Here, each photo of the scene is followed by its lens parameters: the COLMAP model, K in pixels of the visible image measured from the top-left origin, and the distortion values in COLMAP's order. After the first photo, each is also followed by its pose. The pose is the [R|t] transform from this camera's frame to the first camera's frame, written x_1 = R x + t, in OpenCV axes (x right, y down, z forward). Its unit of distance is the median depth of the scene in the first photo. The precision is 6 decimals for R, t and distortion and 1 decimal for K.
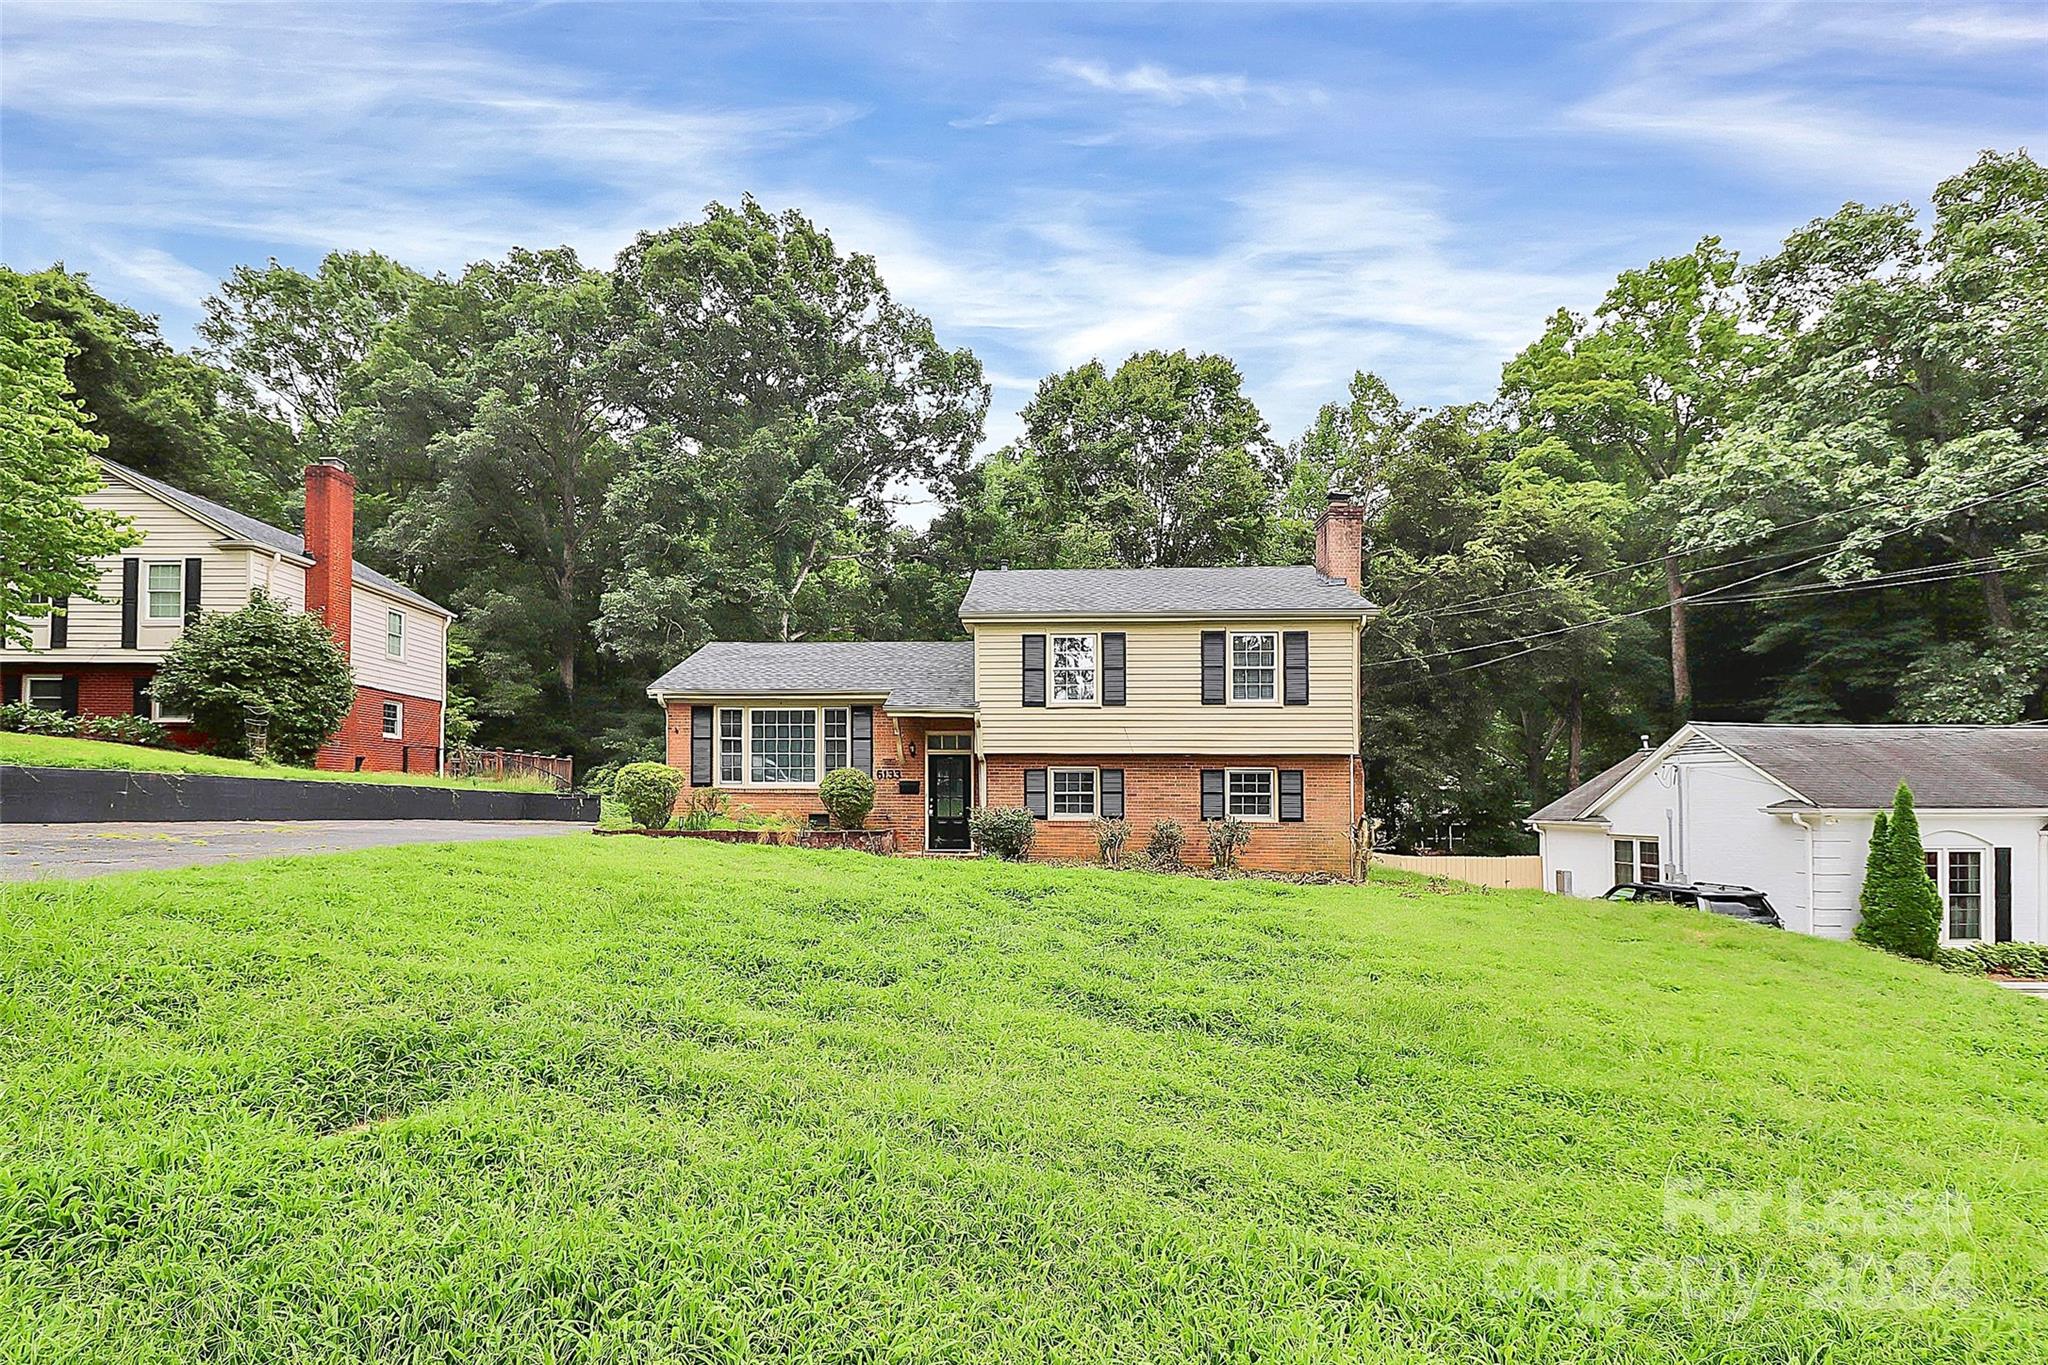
lens RADIAL K [[1035.3, 0, 743.5], [0, 1035.3, 763.3], [0, 0, 1]] dist [-0.008338, -0.000918]
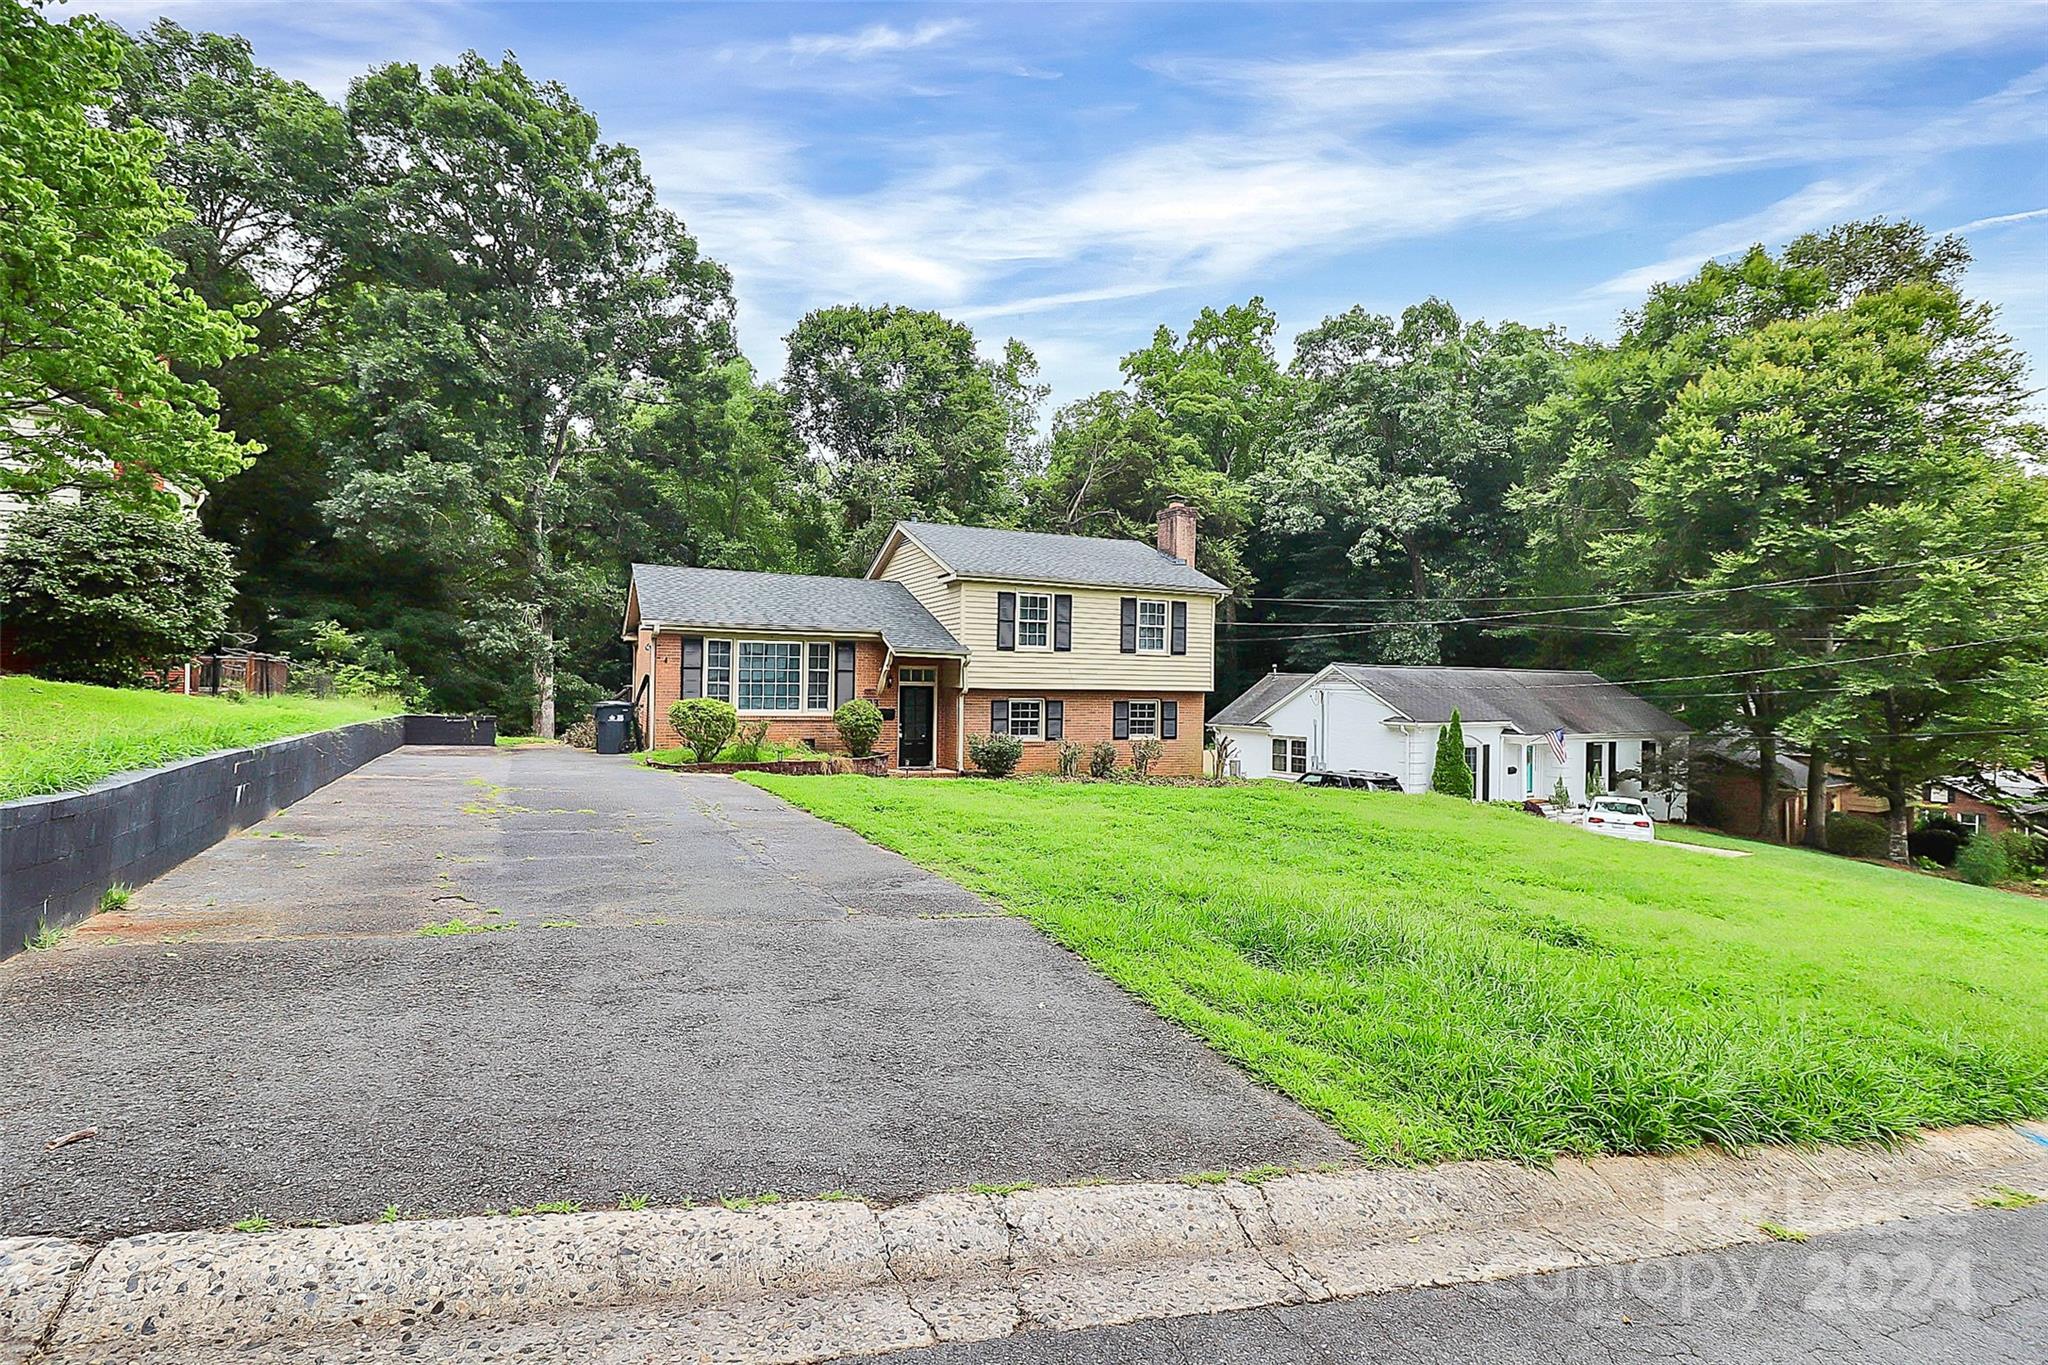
lens RADIAL K [[981.4, 0, 1024.0], [0, 981.4, 682.5], [0, 0, 1]] dist [-0.003245, -0.000970]
pose [[0.860776, 0.007094, 0.508935, -0.253569], [-0.016280, 0.999775, 0.013600, -0.028159], [-0.508724, -0.019992, 0.860698, -0.018928]]
